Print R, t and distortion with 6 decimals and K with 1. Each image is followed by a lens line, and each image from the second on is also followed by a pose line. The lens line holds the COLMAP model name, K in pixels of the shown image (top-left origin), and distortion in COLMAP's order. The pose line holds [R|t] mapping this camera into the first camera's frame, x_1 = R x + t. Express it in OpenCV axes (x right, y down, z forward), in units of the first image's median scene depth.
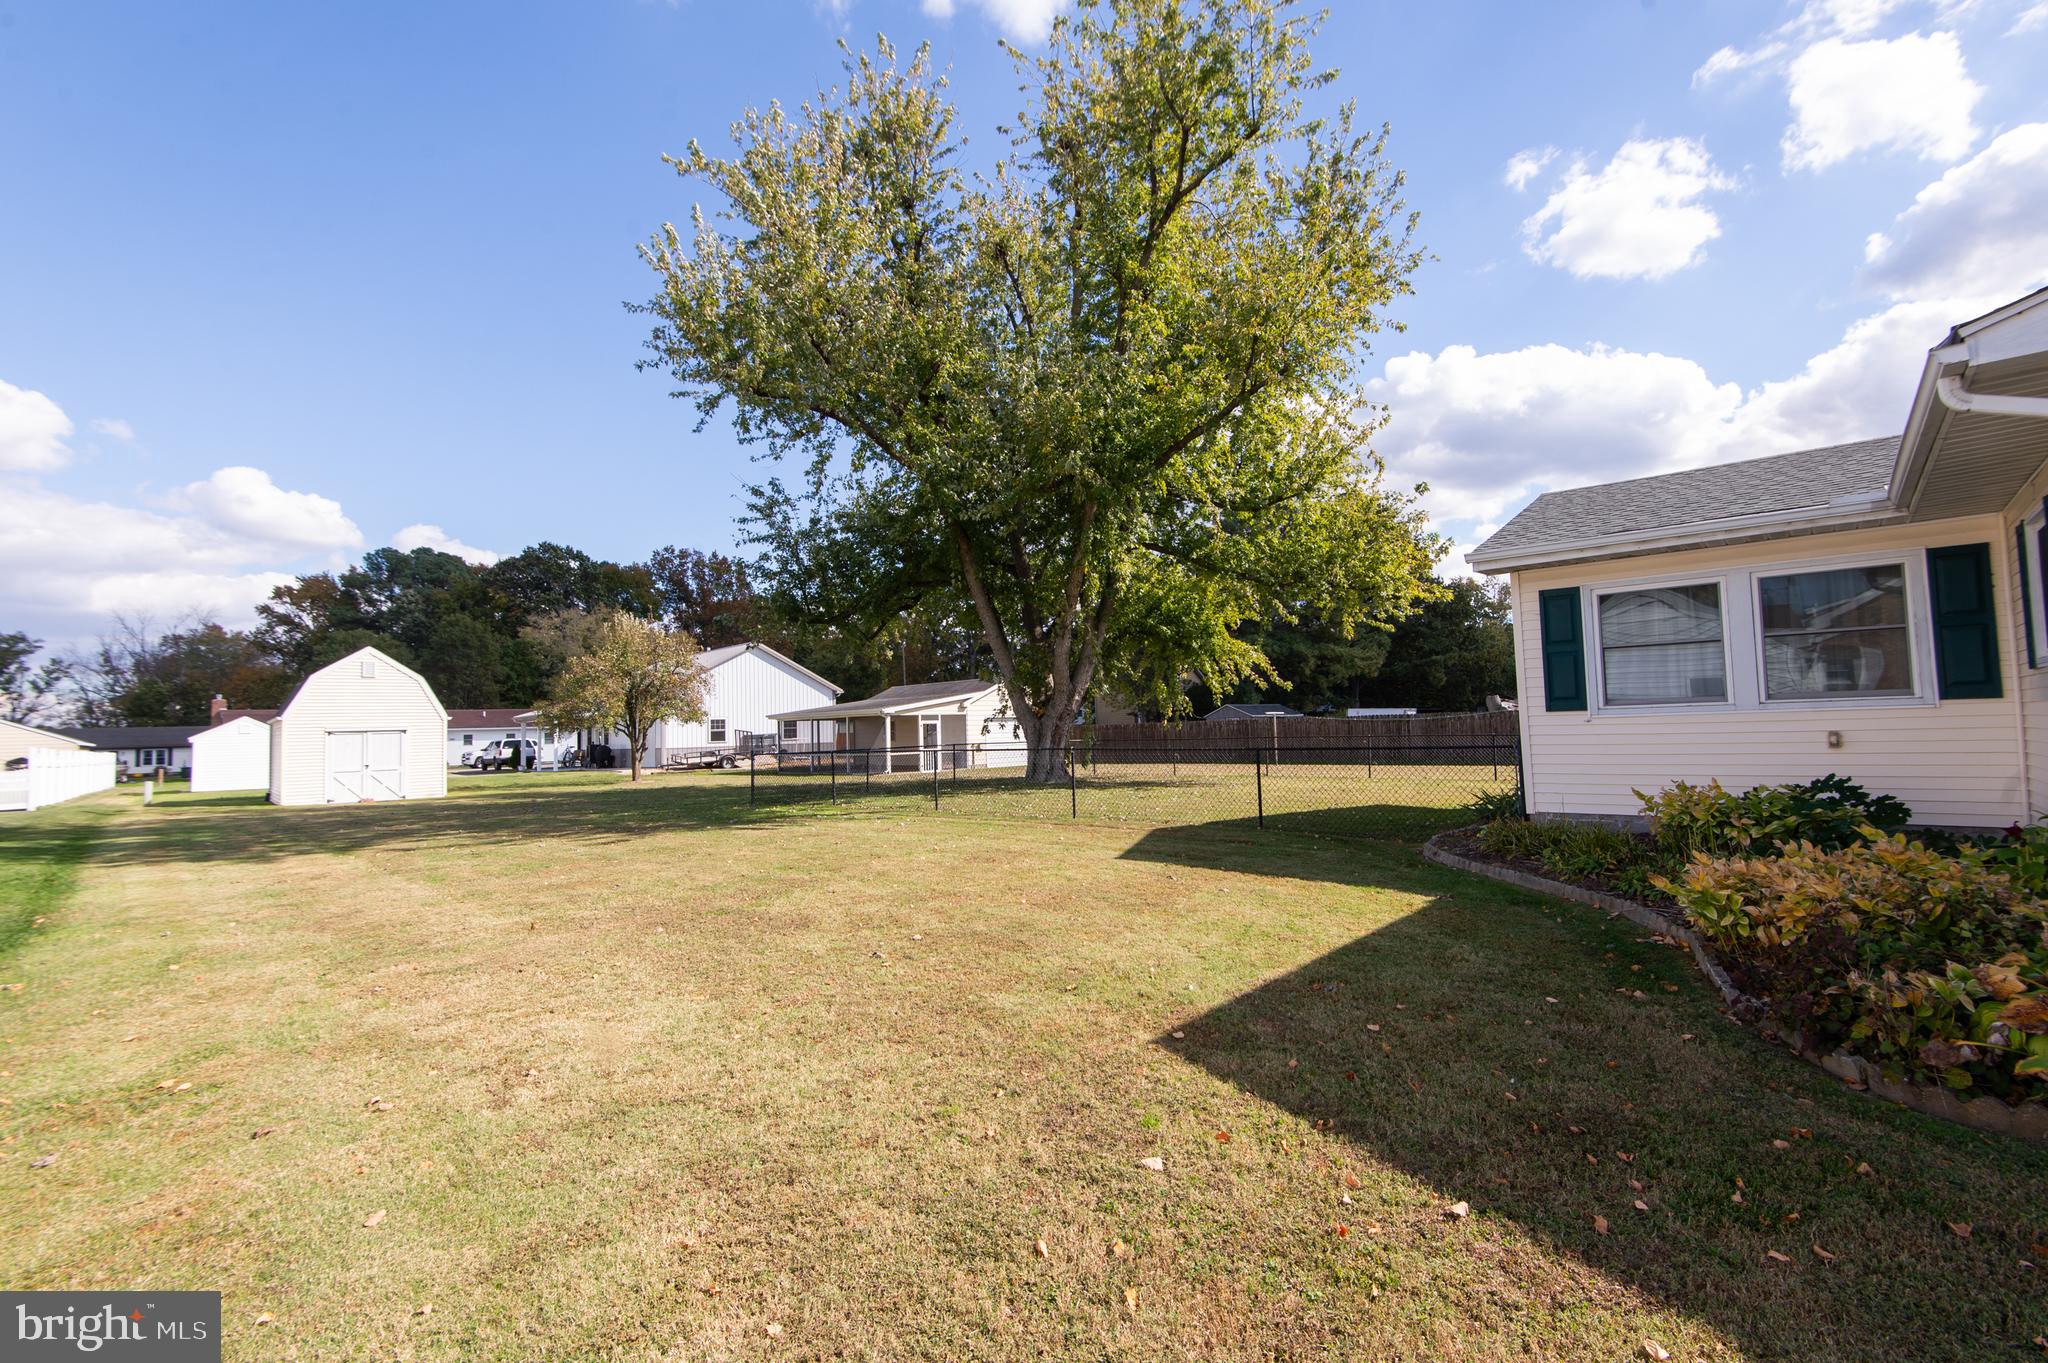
lens RADIAL K [[950.4, 0, 1022.5], [0, 950.4, 685.7], [0, 0, 1]] dist [0.000131, 0.000530]
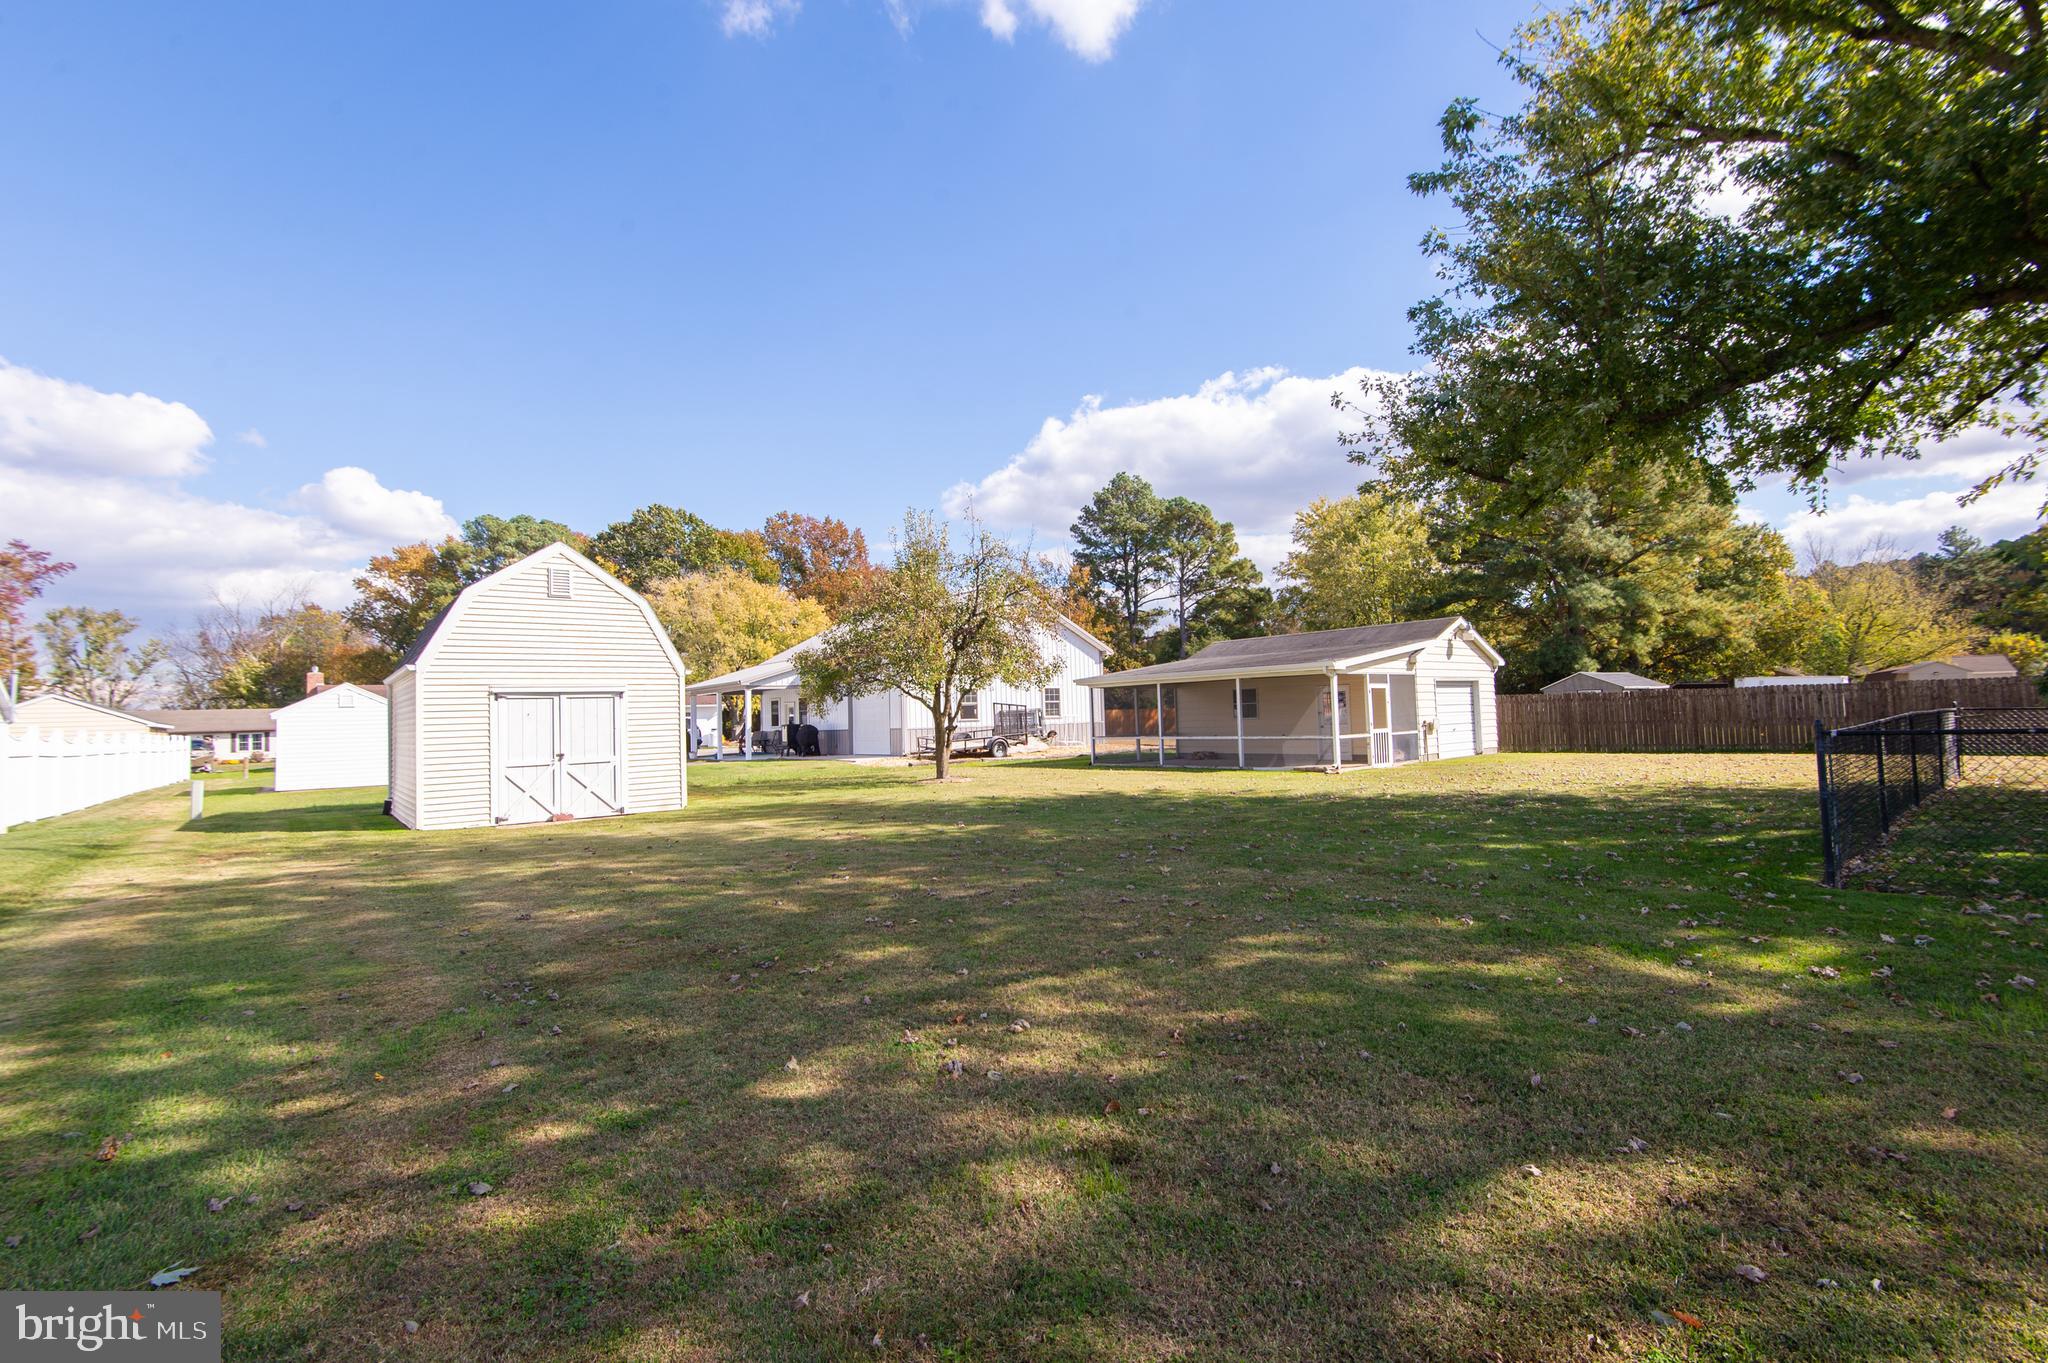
lens RADIAL K [[950.4, 0, 1016.1], [0, 950.4, 684.4], [0, 0, 1]] dist [0.000131, 0.000530]
pose [[0.996717, -0.006378, -0.080712, -0.095183], [0.007543, 0.999872, 0.014130, 0.009479], [0.080611, -0.014693, 0.996637, 0.135956]]
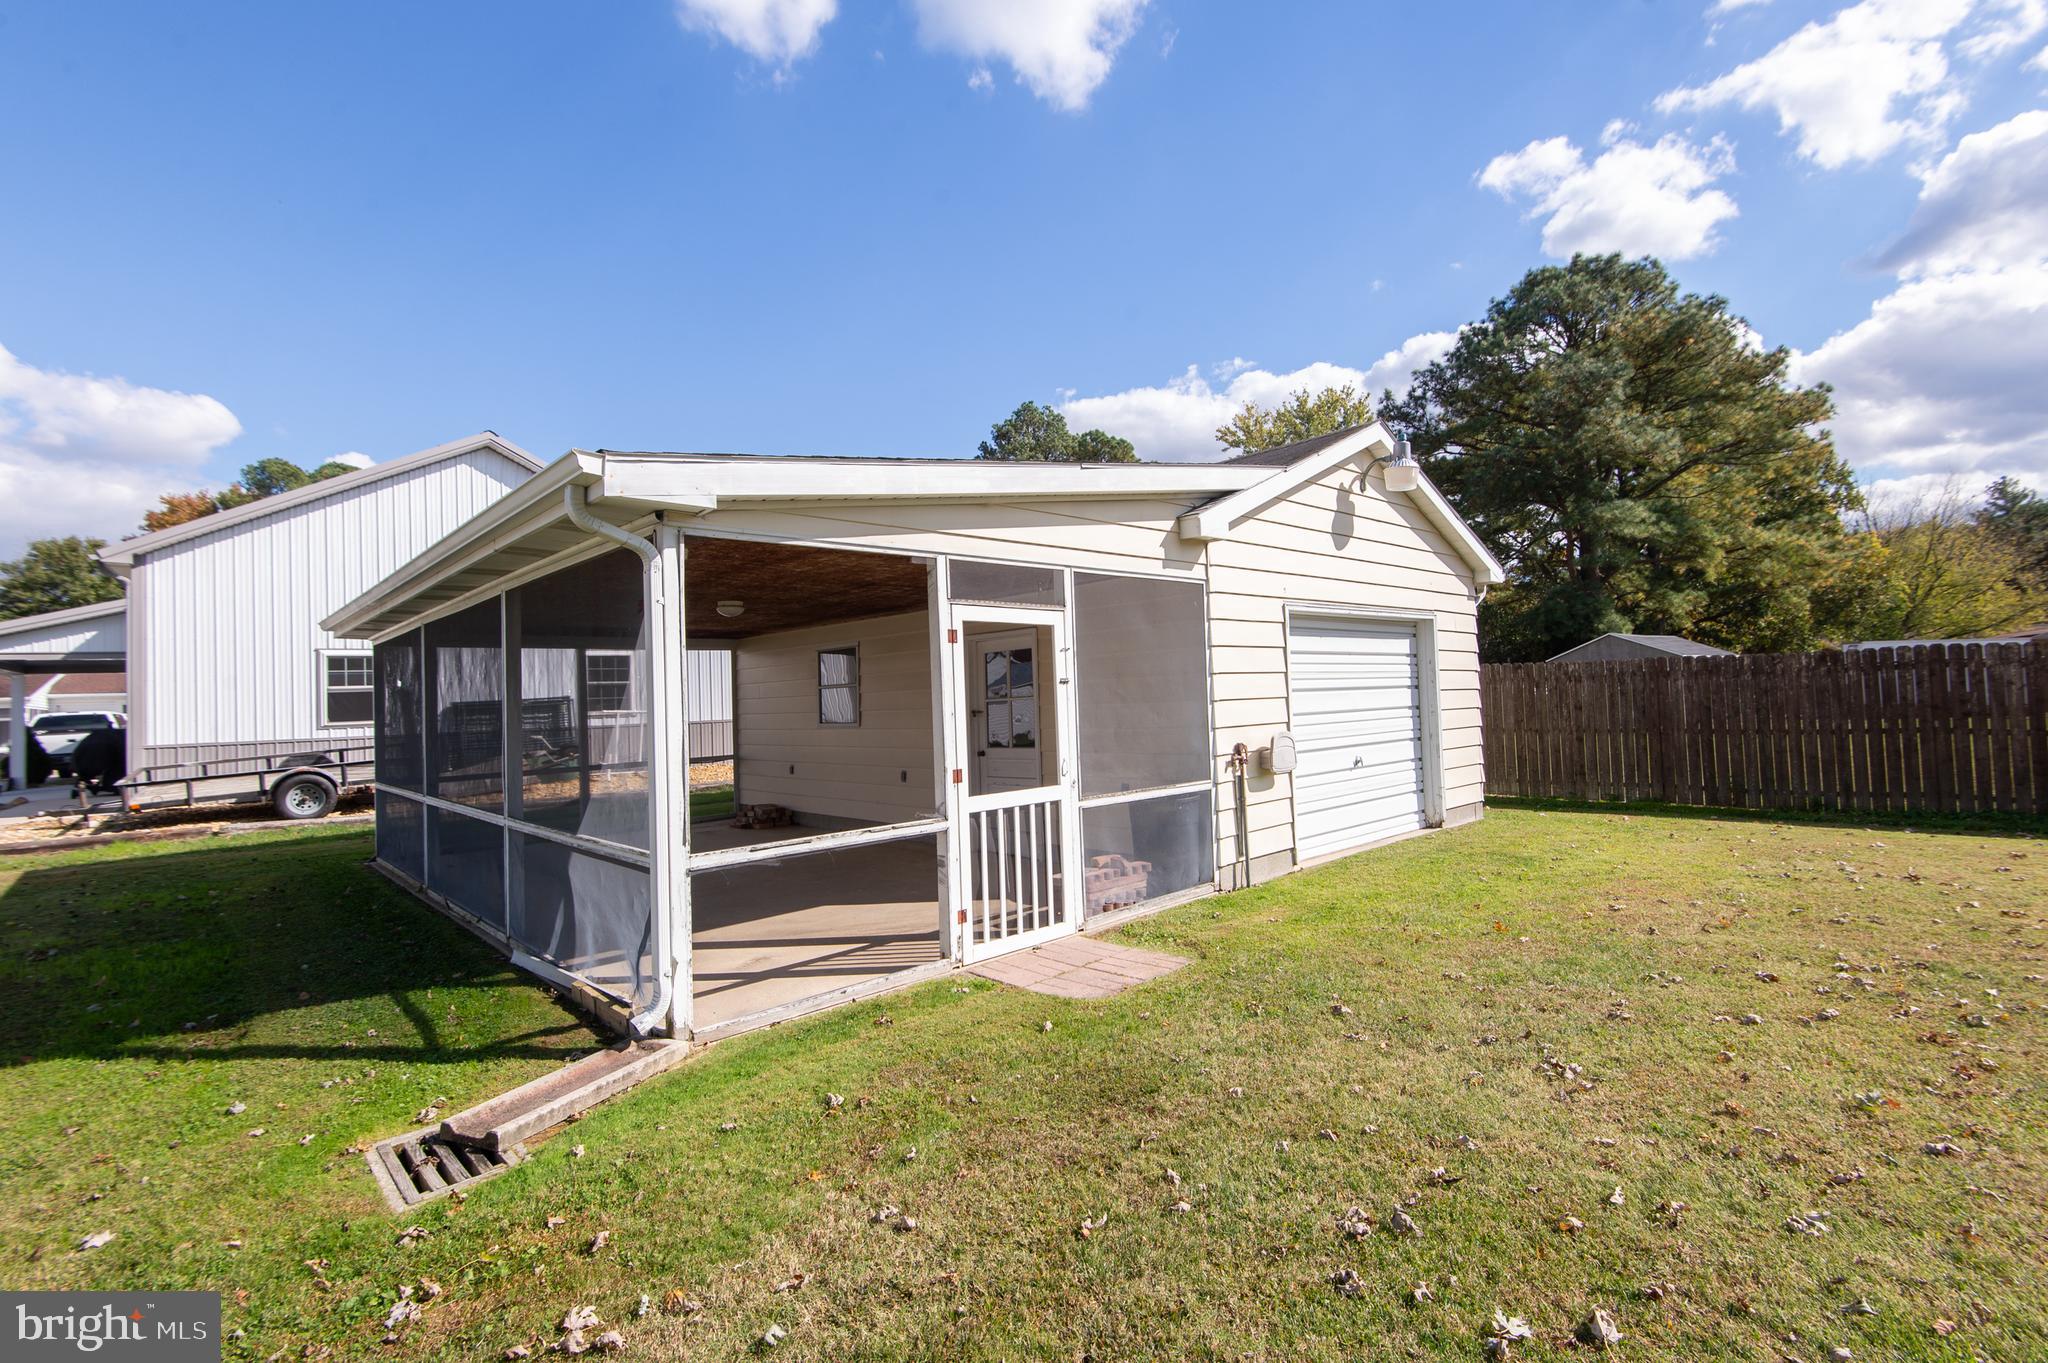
lens RADIAL K [[950.4, 0, 1026.1], [0, 950.4, 675.7], [0, 0, 1]] dist [0.000131, 0.000530]
pose [[0.998291, -0.007057, -0.058003, -0.029822], [0.008589, 0.999620, 0.026204, 0.015233], [0.057796, -0.026658, 0.997972, 0.296813]]
